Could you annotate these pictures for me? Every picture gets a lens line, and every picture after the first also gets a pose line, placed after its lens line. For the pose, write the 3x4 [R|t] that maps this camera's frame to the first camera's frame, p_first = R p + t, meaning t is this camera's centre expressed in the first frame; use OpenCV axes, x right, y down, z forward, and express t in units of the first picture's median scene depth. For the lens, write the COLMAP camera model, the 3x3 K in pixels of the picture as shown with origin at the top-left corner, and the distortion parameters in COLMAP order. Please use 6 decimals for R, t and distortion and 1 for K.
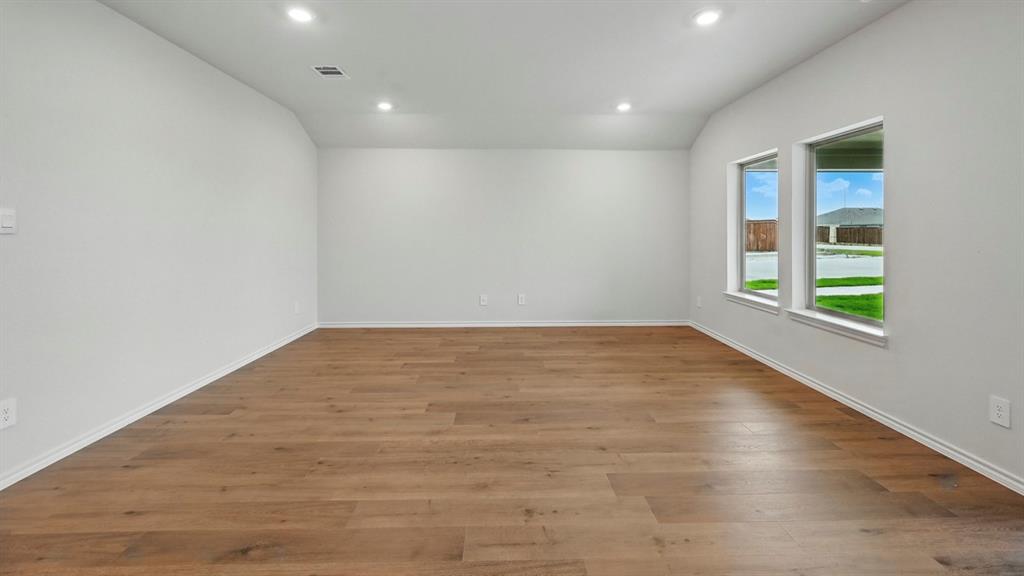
lens RADIAL K [[409.6, 0, 514.9], [0, 409.6, 235.8], [0, 0, 1]] dist [-0.001159, 0.000005]
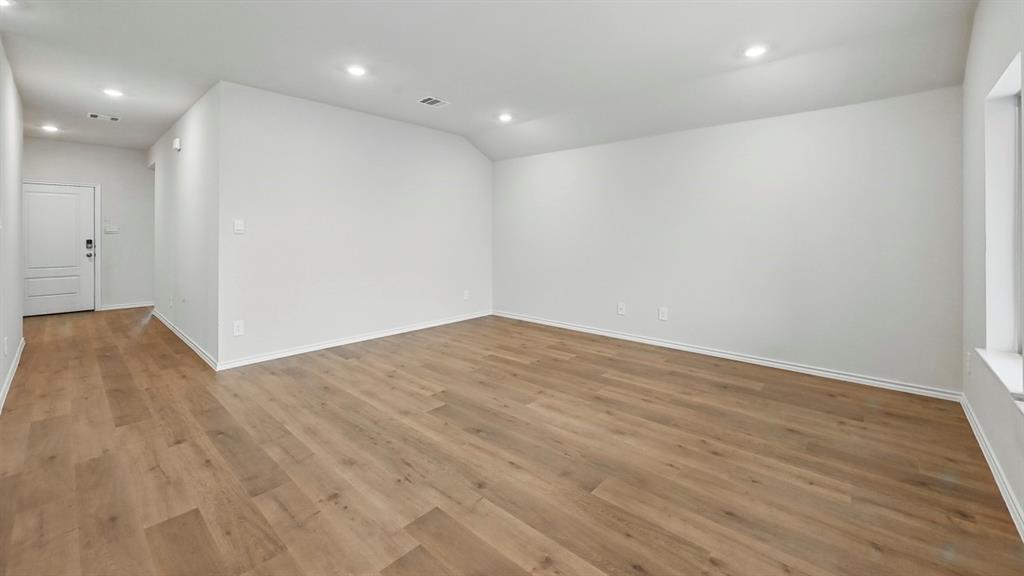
lens RADIAL K [[409.6, 0, 514.9], [0, 409.6, 235.8], [0, 0, 1]] dist [-0.001159, 0.000005]
pose [[0.727893, 0.005717, -0.685666, 0.698045], [-0.007841, 0.999969, 0.000014, -0.003709], [0.685645, 0.005366, 0.727916, 0.345188]]
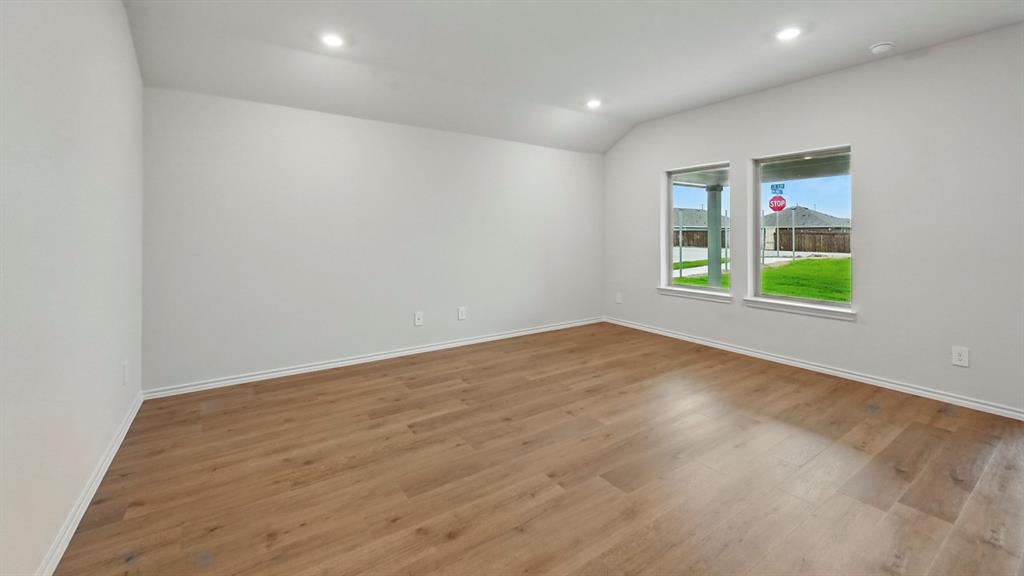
lens RADIAL K [[410.8, 0, 512.2], [0, 410.8, 237.7], [0, 0, 1]] dist [0.000335, 0.000161]
pose [[0.841436, -0.005565, 0.540328, -0.665507], [0.004431, 0.999984, 0.003400, -0.002352], [-0.540339, -0.000467, 0.841448, 0.451442]]
